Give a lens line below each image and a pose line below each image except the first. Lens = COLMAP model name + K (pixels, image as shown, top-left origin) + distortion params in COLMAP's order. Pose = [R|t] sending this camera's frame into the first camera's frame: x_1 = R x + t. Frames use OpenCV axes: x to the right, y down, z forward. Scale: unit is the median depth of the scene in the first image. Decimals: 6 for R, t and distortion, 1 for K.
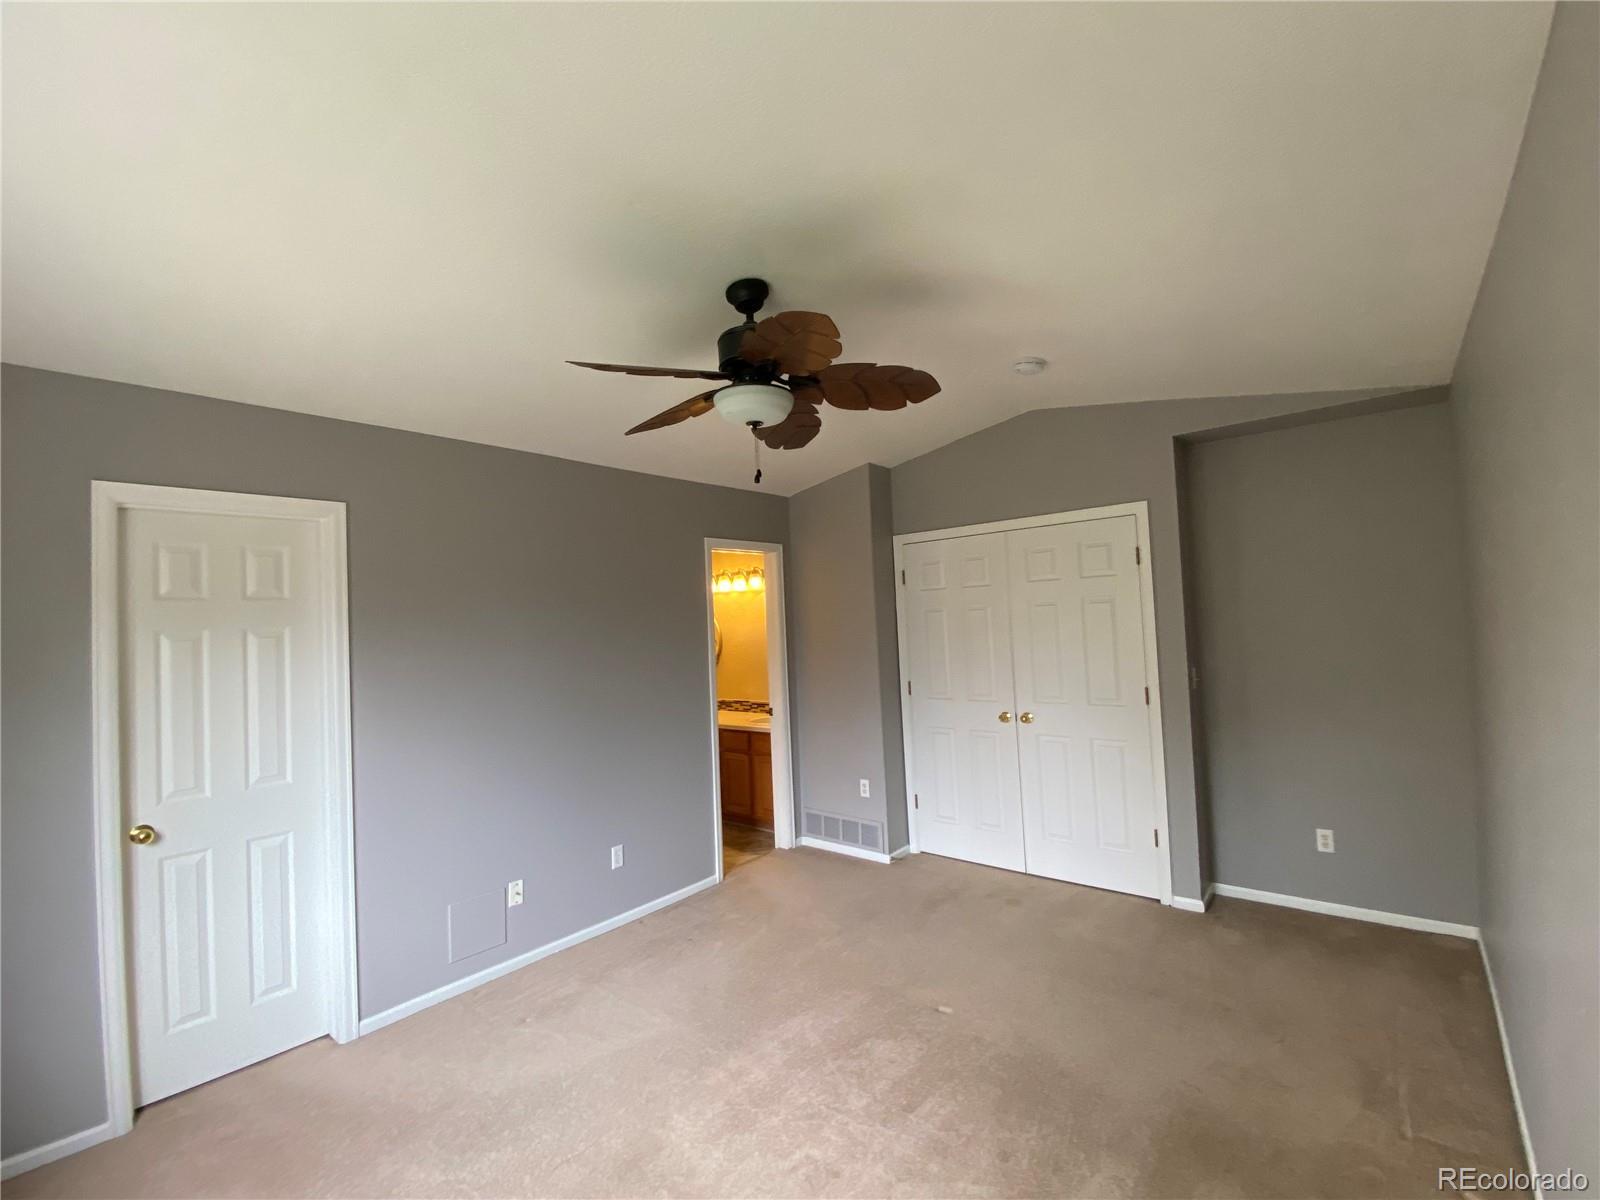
lens RADIAL K [[691.1, 0, 787.1], [0, 691.1, 603.6], [0, 0, 1]] dist [-0.023148, -0.000532]
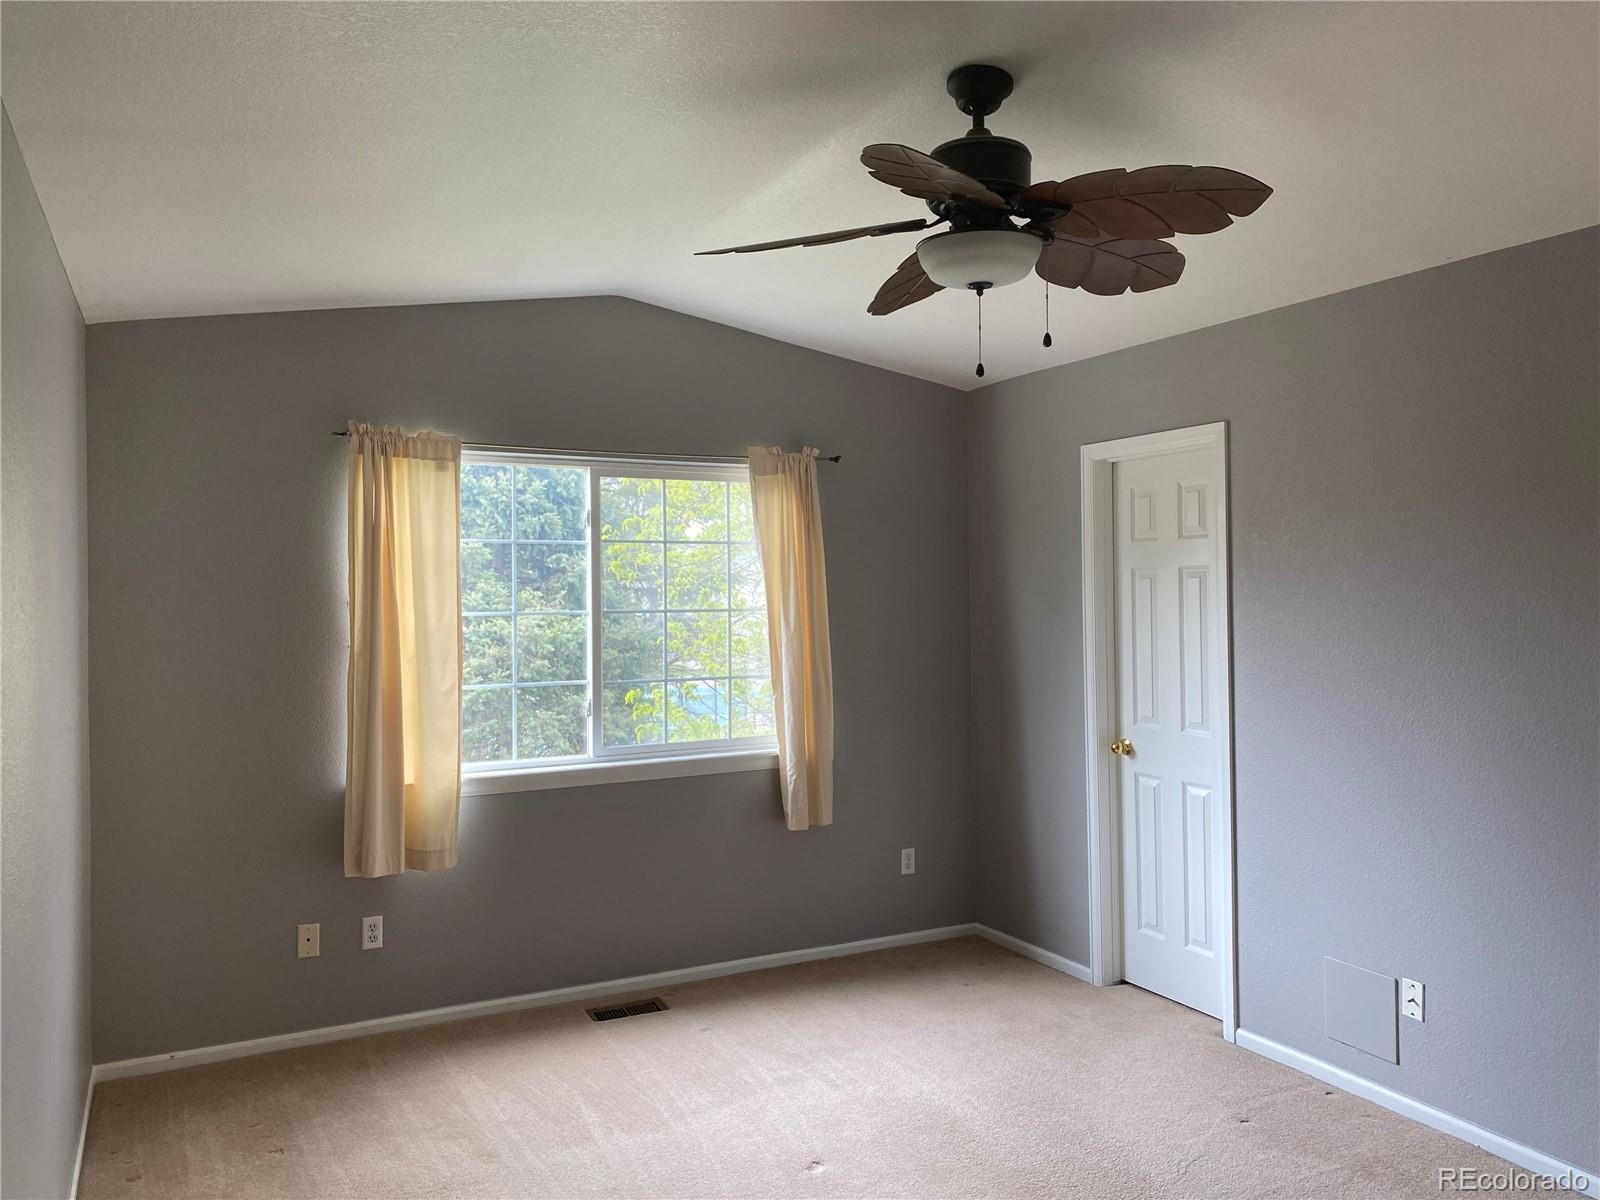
lens RADIAL K [[1198.9, 0, 801.0], [0, 1198.9, 589.1], [0, 0, 1]] dist [-0.015033, -0.008567]
pose [[-0.393061, 0.048766, -0.918218, 1.037563], [0.056410, 0.997991, 0.028855, -0.013822], [0.917780, -0.040455, -0.395022, 1.218481]]
